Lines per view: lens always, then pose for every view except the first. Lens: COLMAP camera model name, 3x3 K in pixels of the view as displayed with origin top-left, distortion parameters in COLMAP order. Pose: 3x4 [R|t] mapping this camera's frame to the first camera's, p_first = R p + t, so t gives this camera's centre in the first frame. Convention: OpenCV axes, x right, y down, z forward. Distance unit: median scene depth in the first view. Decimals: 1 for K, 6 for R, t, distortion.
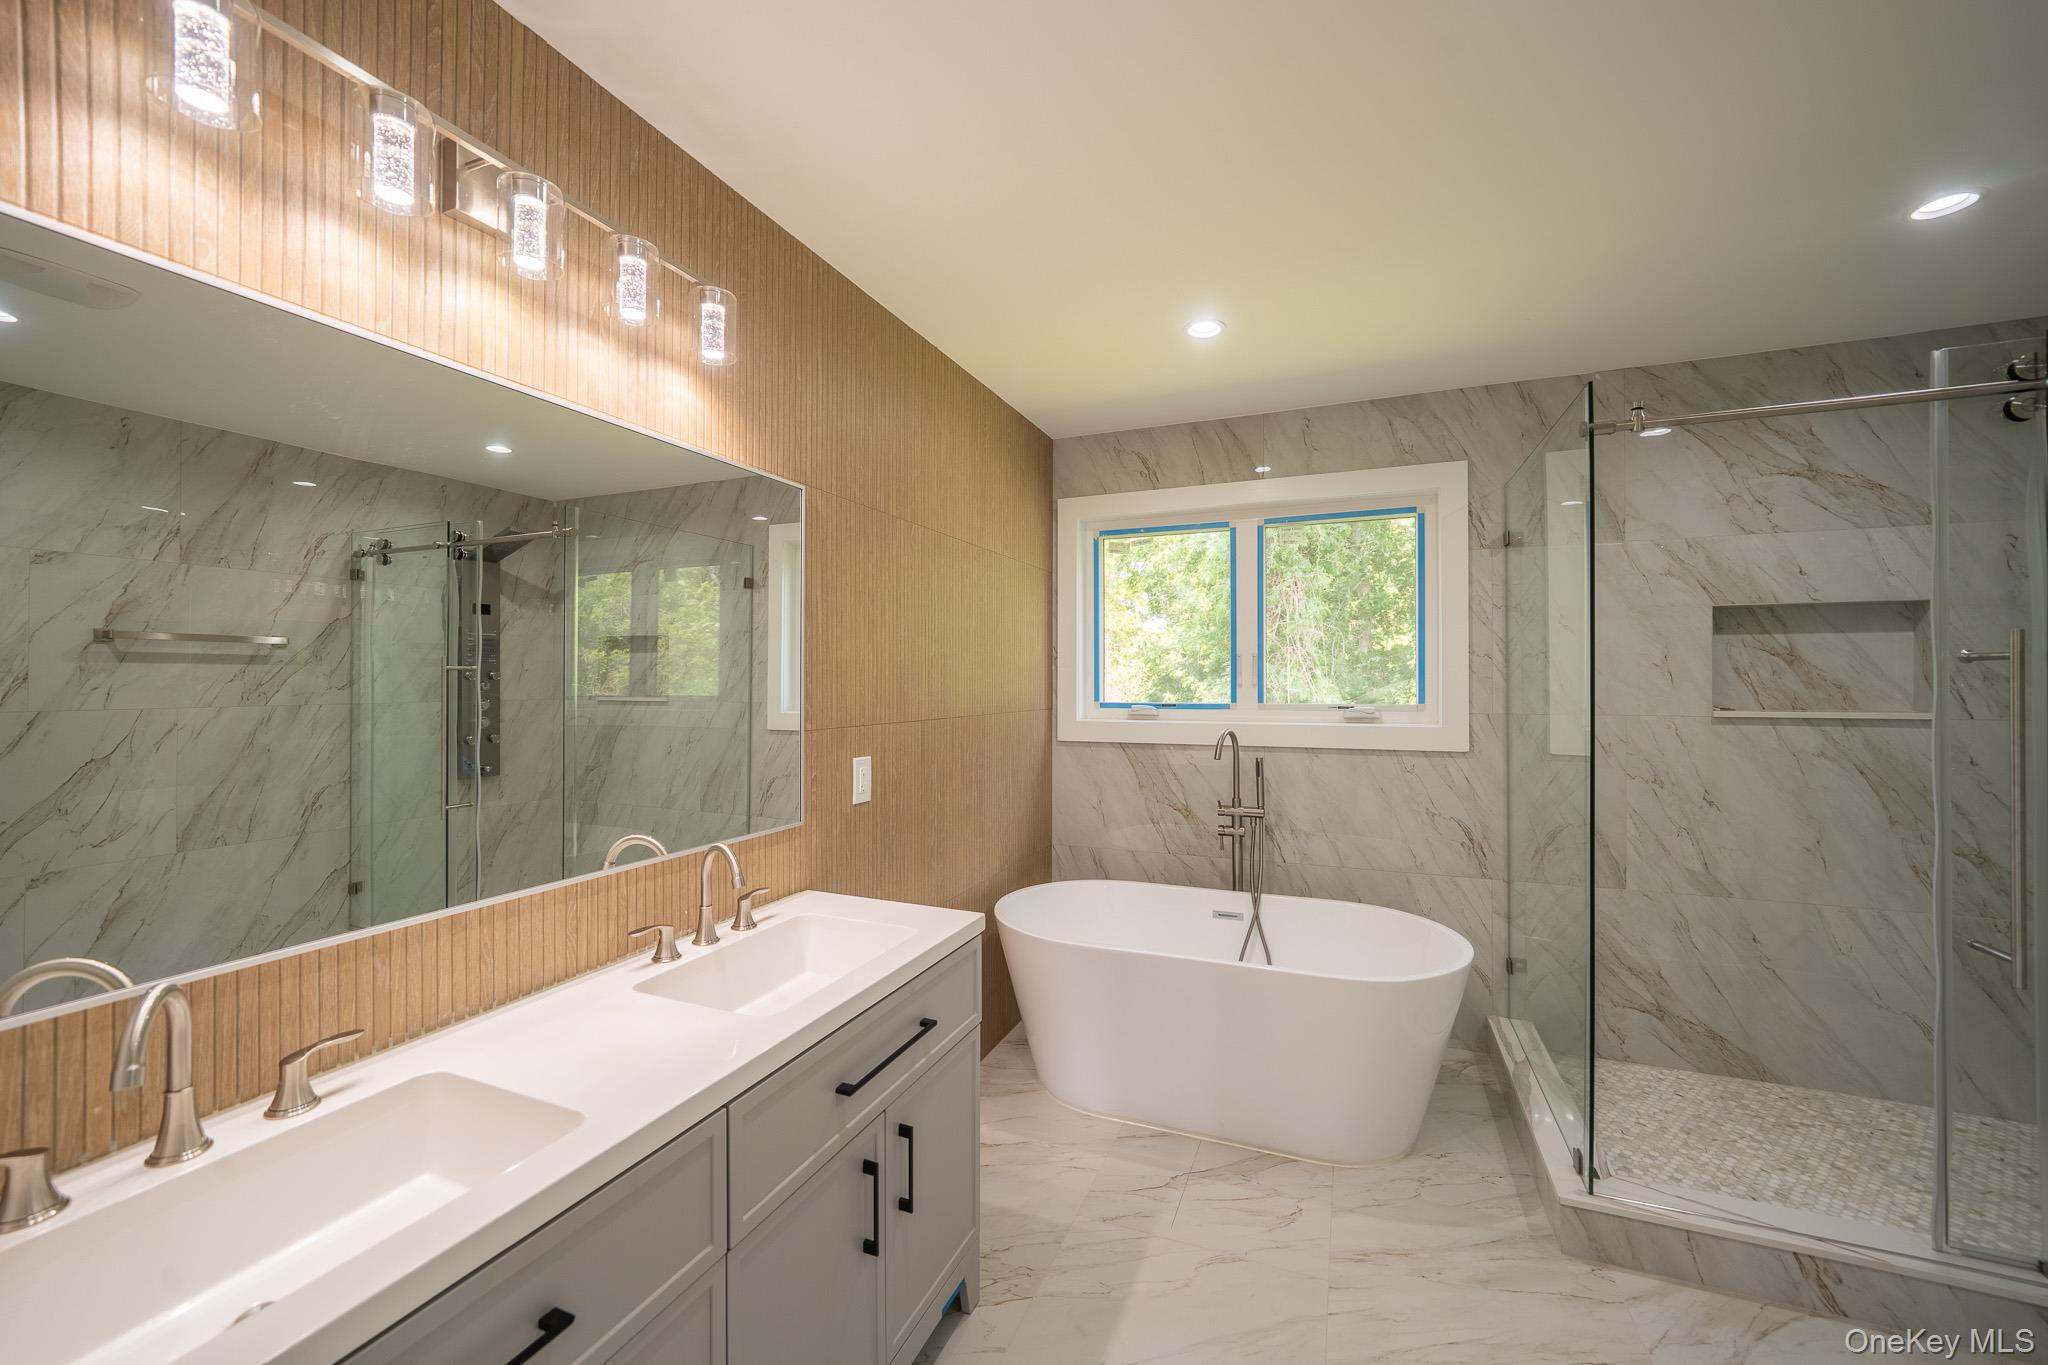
lens RADIAL K [[784.6, 0, 1032.4], [0, 784.6, 682.8], [0, 0, 1]] dist [-0.008036, 0.002322]
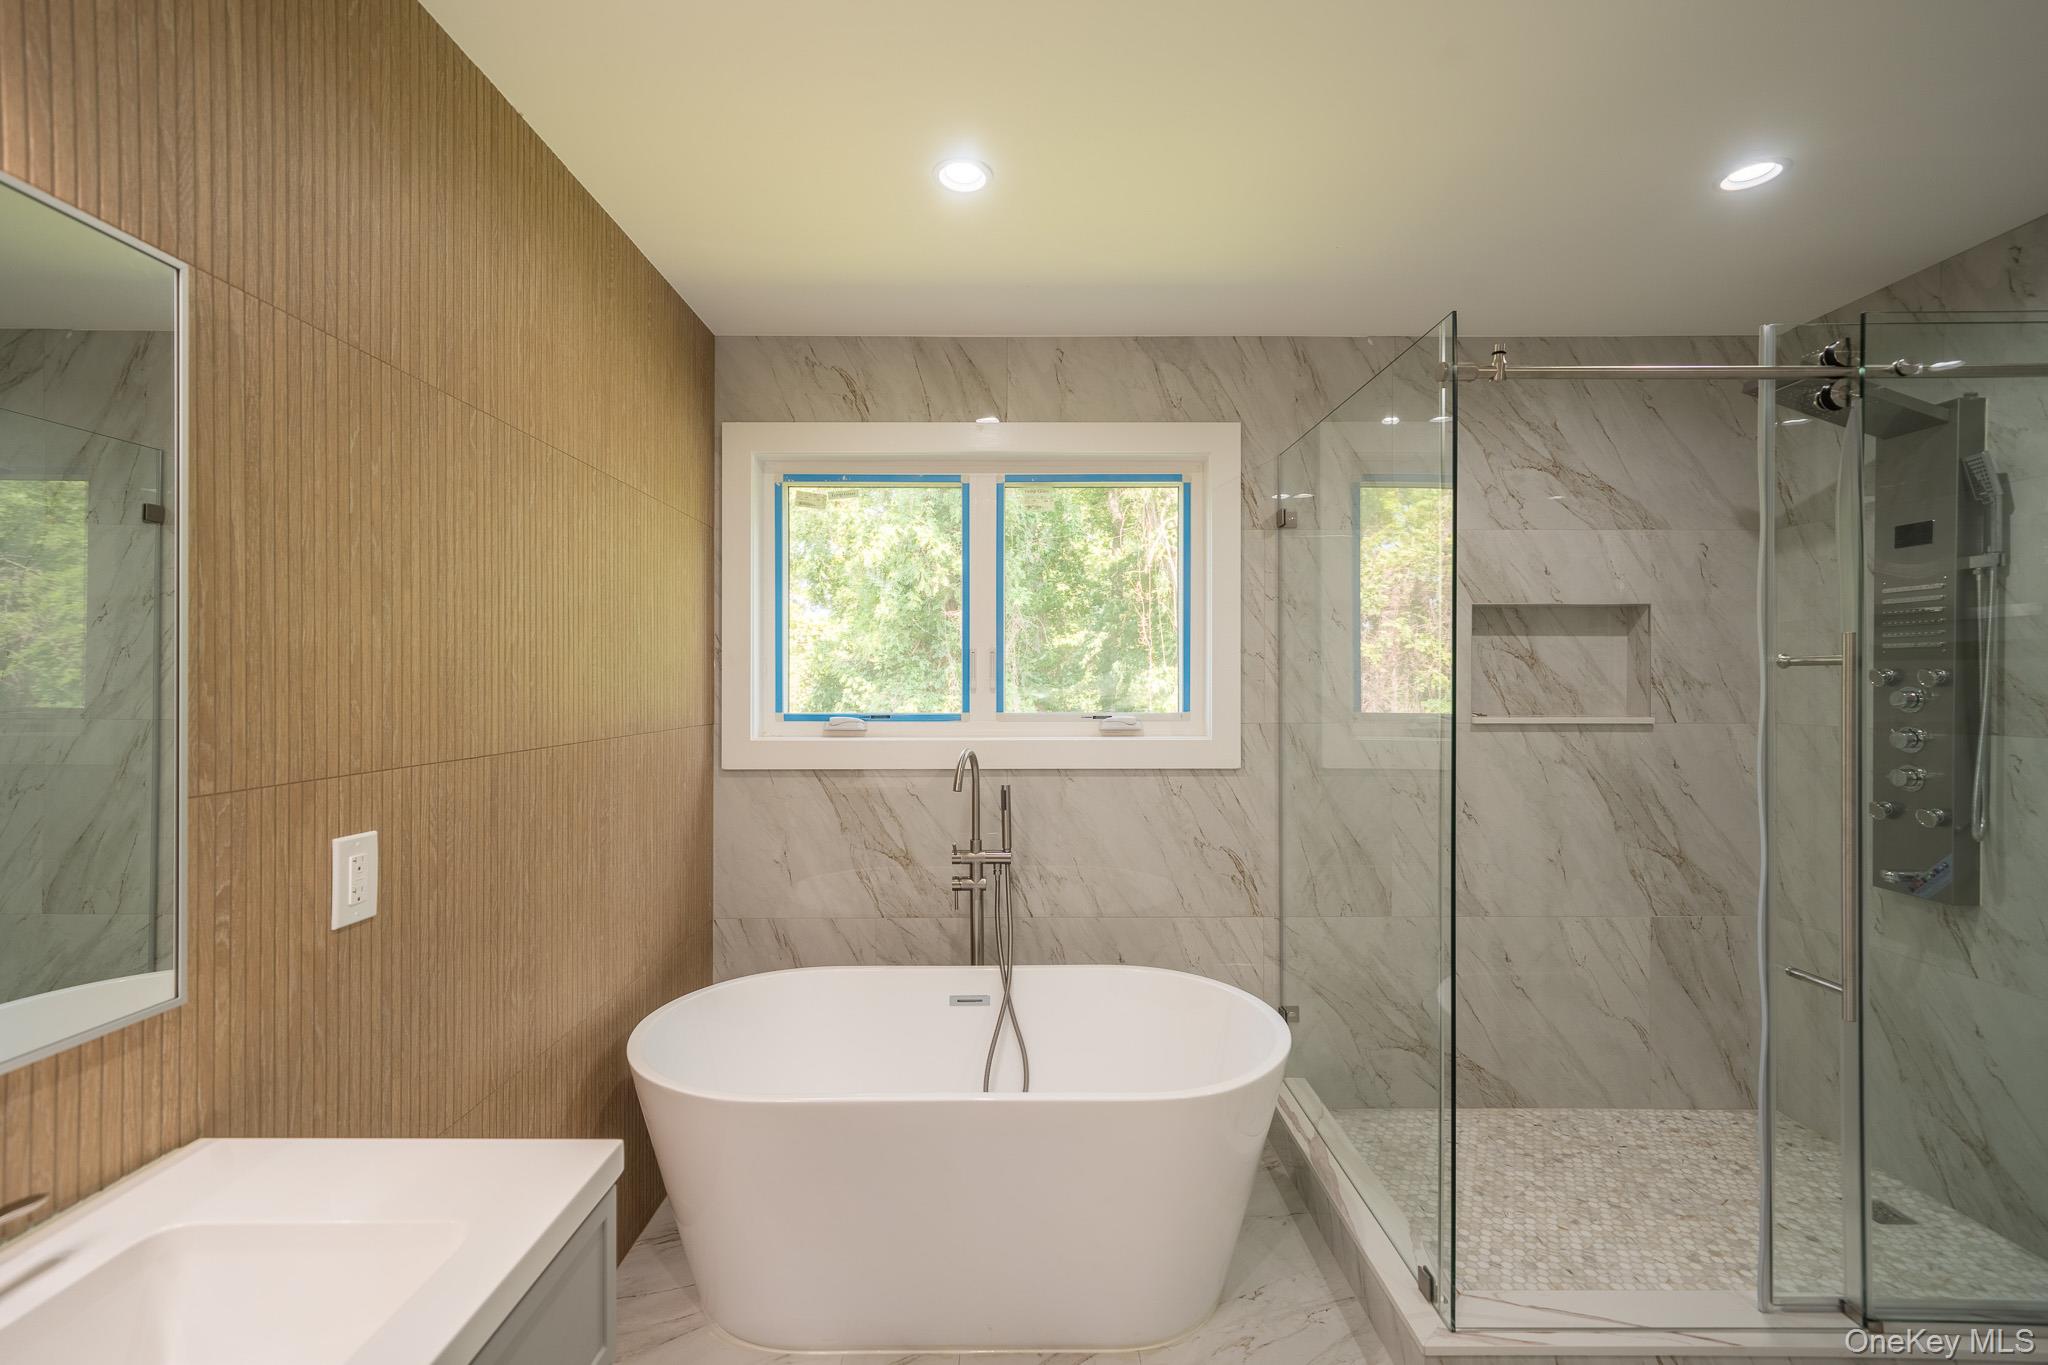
lens RADIAL K [[860.7, 0, 1007.9], [0, 860.7, 683.0], [0, 0, 1]] dist [0.004969, 0.001185]
pose [[0.926062, 0.000351, 0.377370, -0.028065], [-0.000736, 0.999999, 0.000877, -0.005247], [-0.377370, -0.001090, 0.926062, 0.260327]]
